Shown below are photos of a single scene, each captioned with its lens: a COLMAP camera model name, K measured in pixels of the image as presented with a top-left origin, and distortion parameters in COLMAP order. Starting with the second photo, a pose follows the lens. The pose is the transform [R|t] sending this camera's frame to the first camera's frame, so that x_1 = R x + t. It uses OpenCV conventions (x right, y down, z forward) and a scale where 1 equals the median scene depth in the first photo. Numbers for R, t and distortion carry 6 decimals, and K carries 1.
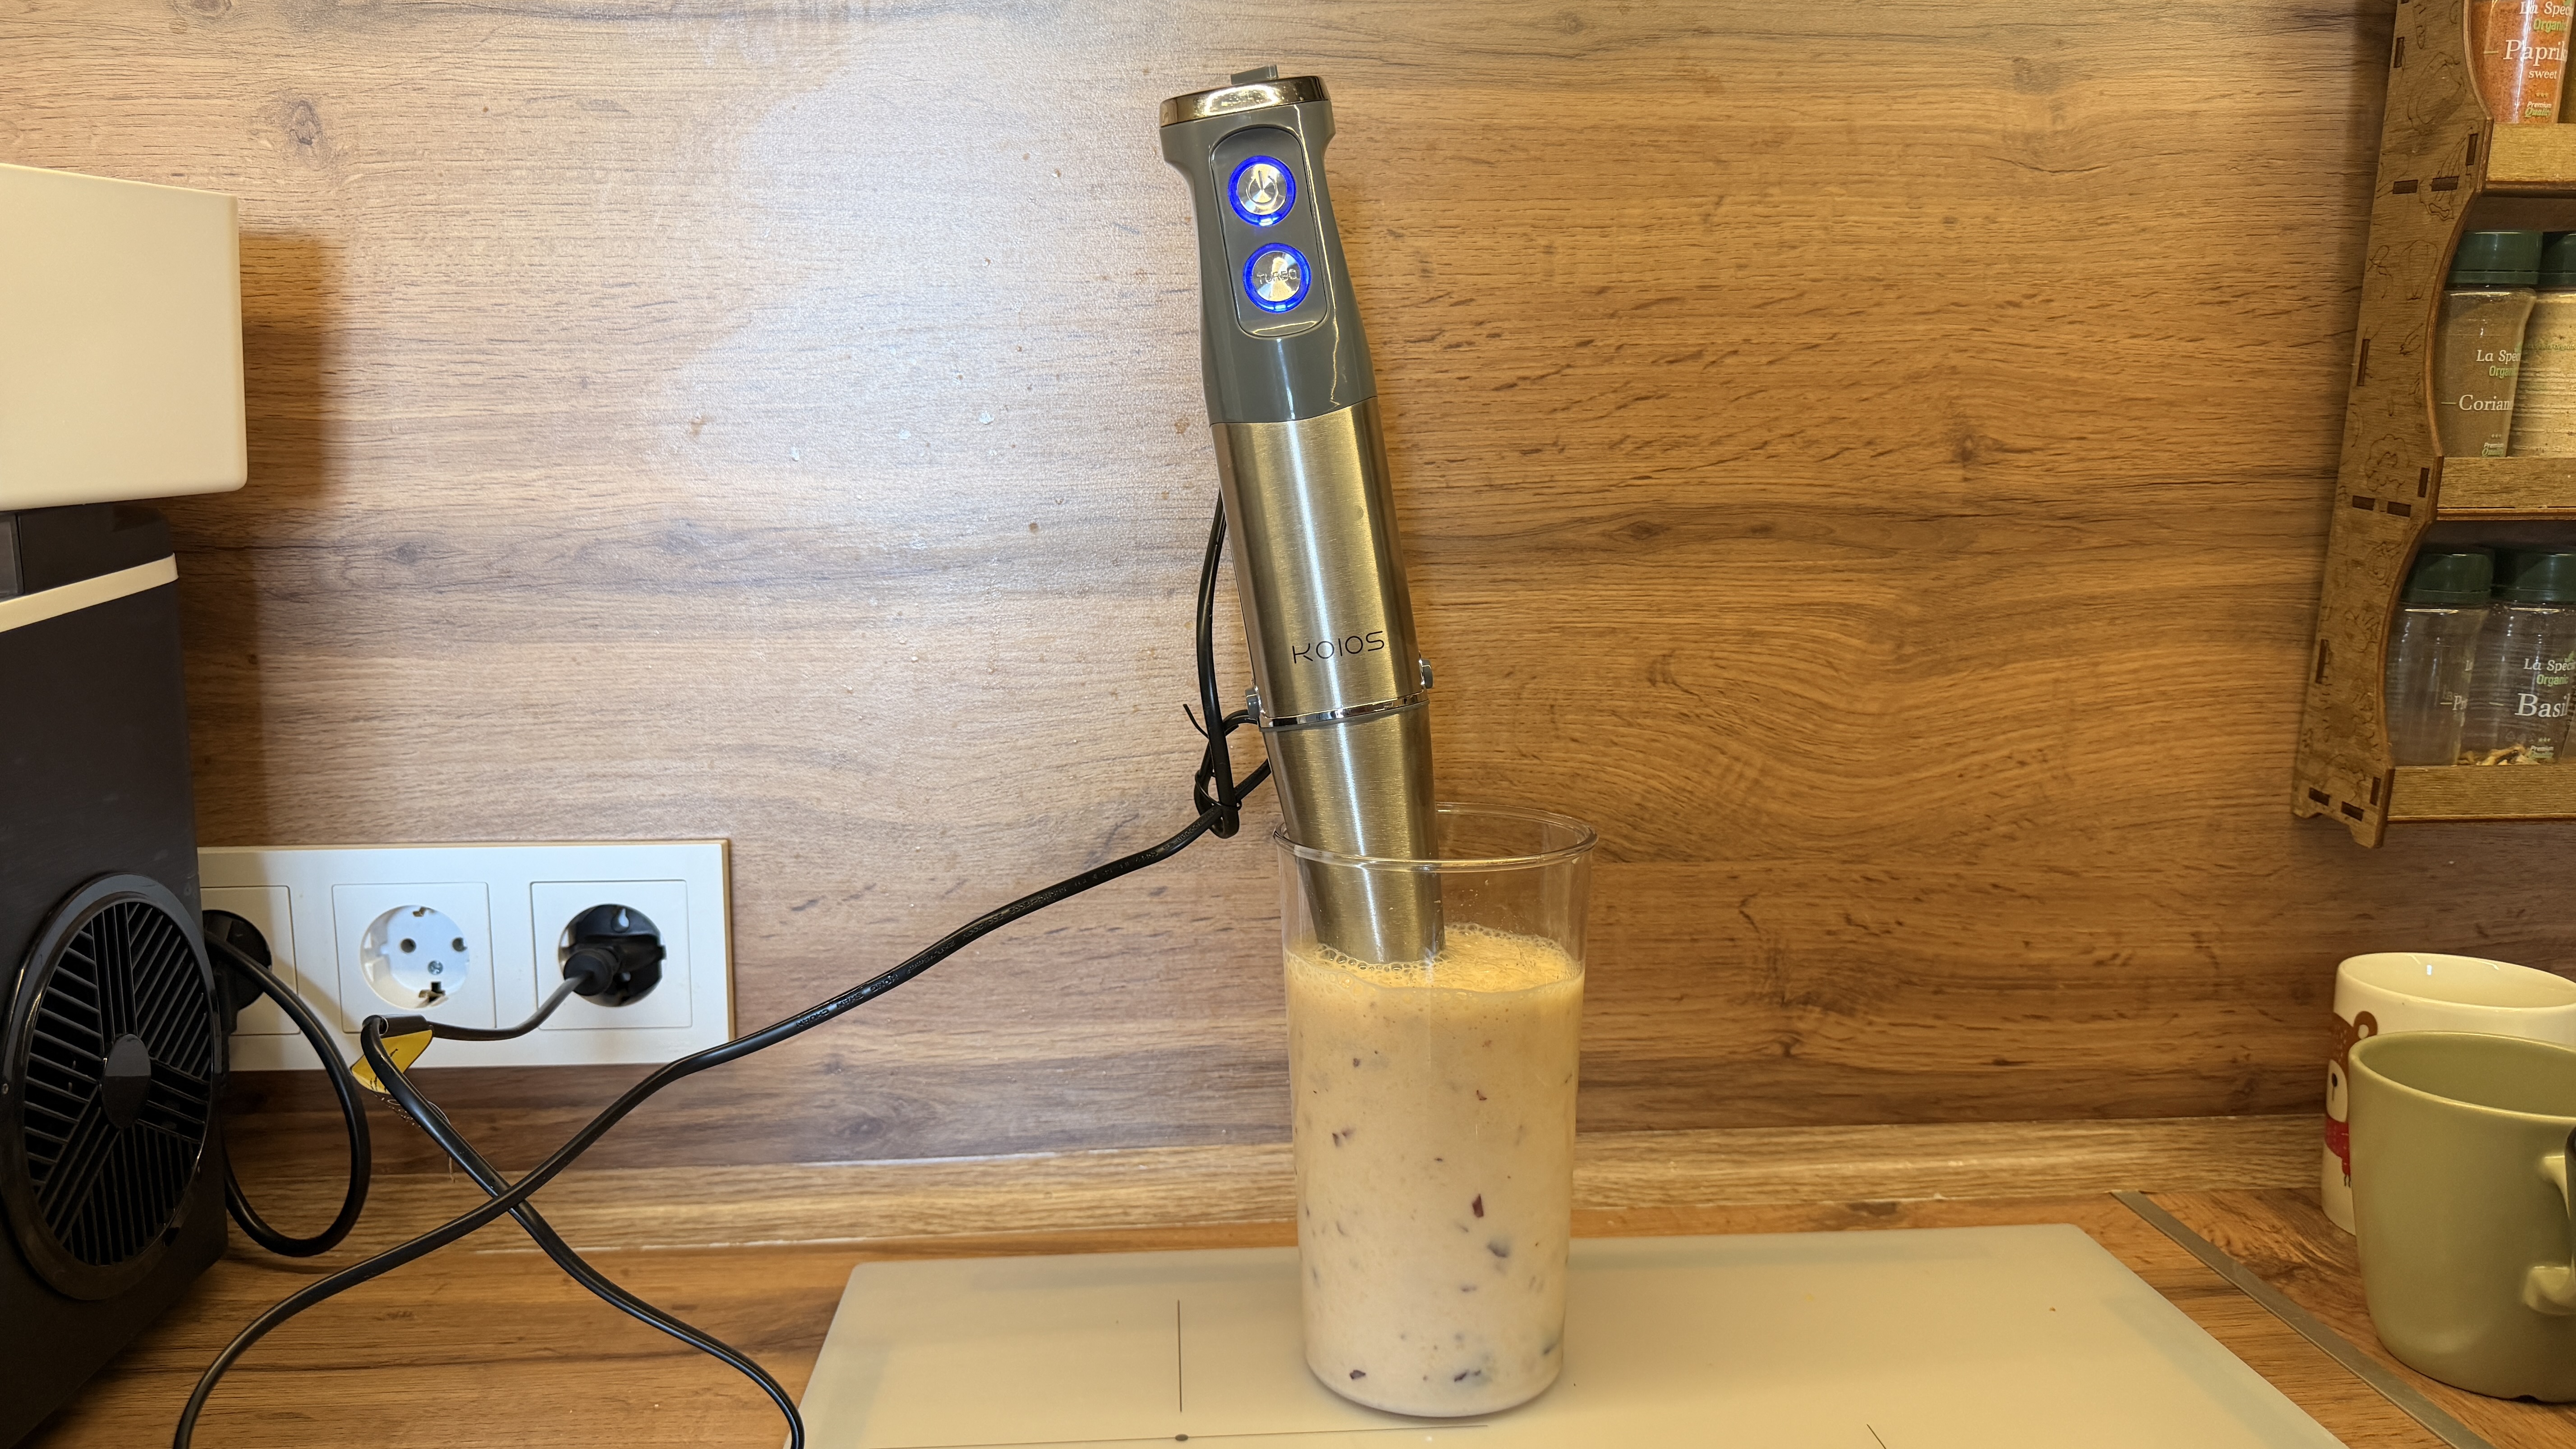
lens RADIAL K [[1931.4, 0, 1280.8], [0, 1931.4, 728.9], [0, 0, 1]] dist [-0.008503, -0.034398]
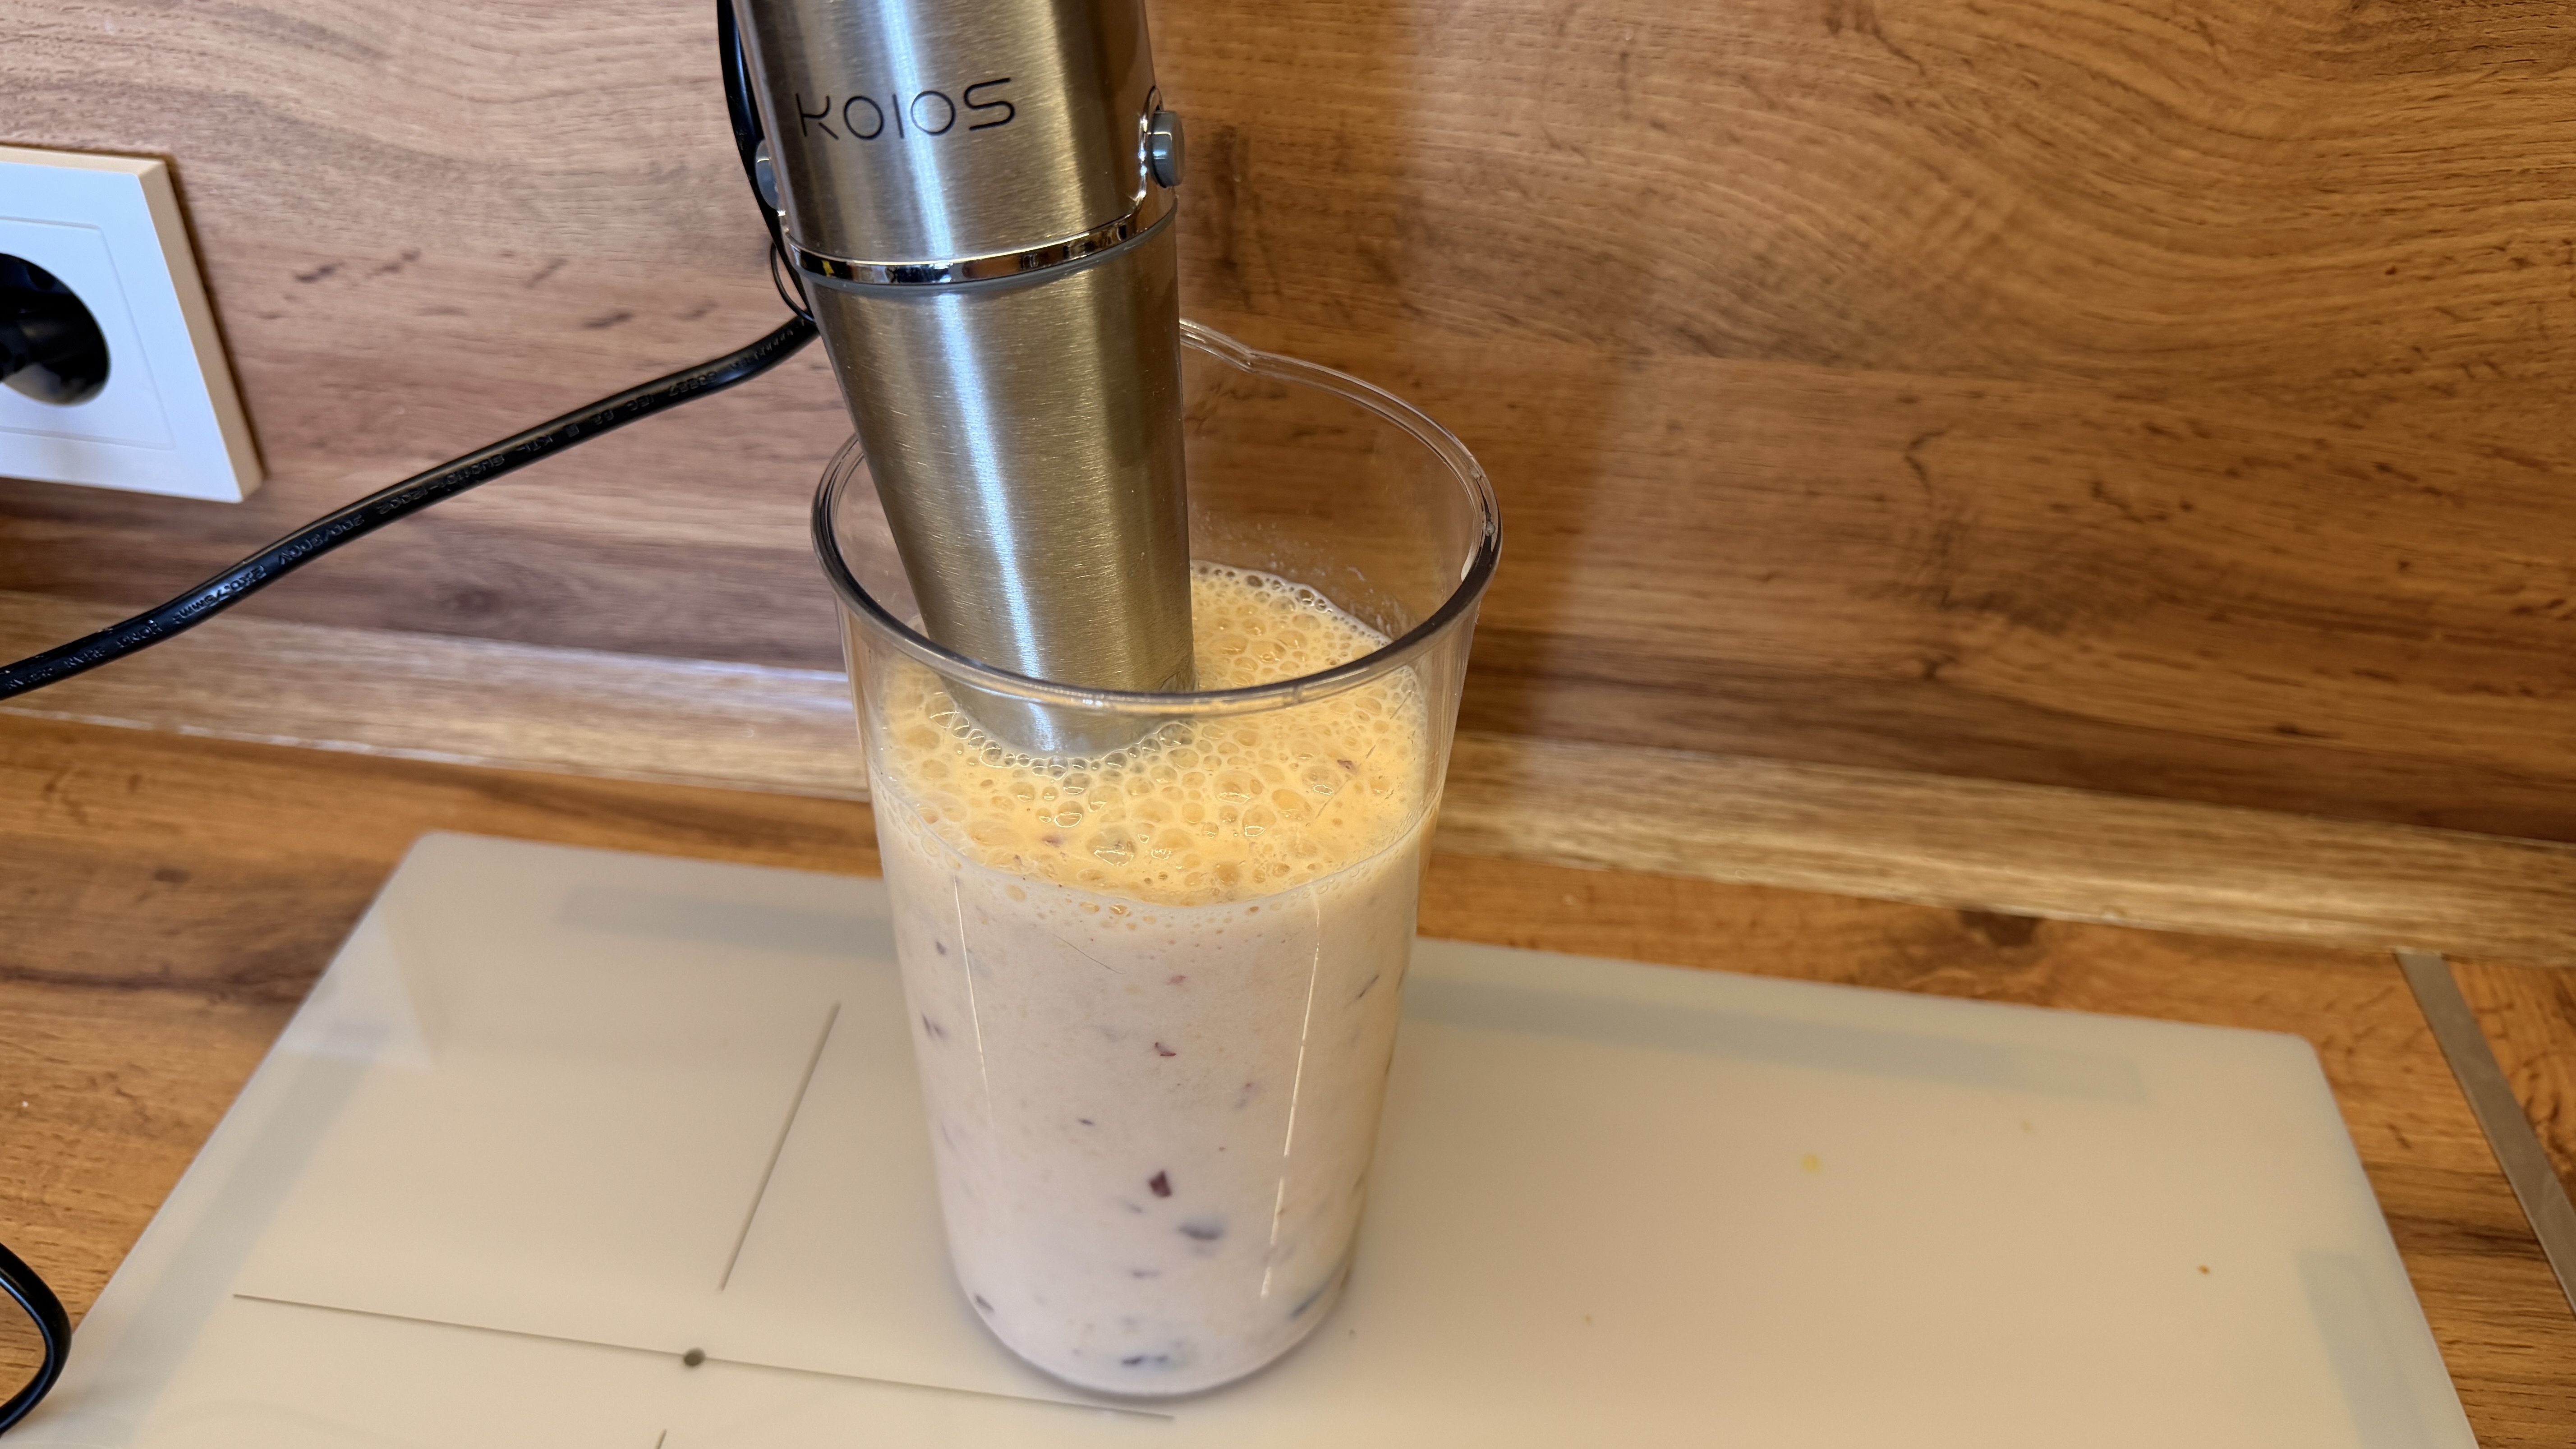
lens RADIAL K [[1931.4, 0, 1314.4], [0, 1931.4, 740.1], [0, 0, 1]] dist [-0.008503, -0.034398]
pose [[0.982902, 0.155367, -0.098816, 0.136111], [-0.080271, 0.844546, 0.529432, -0.122390], [0.165711, -0.512447, 0.842578, 0.448825]]
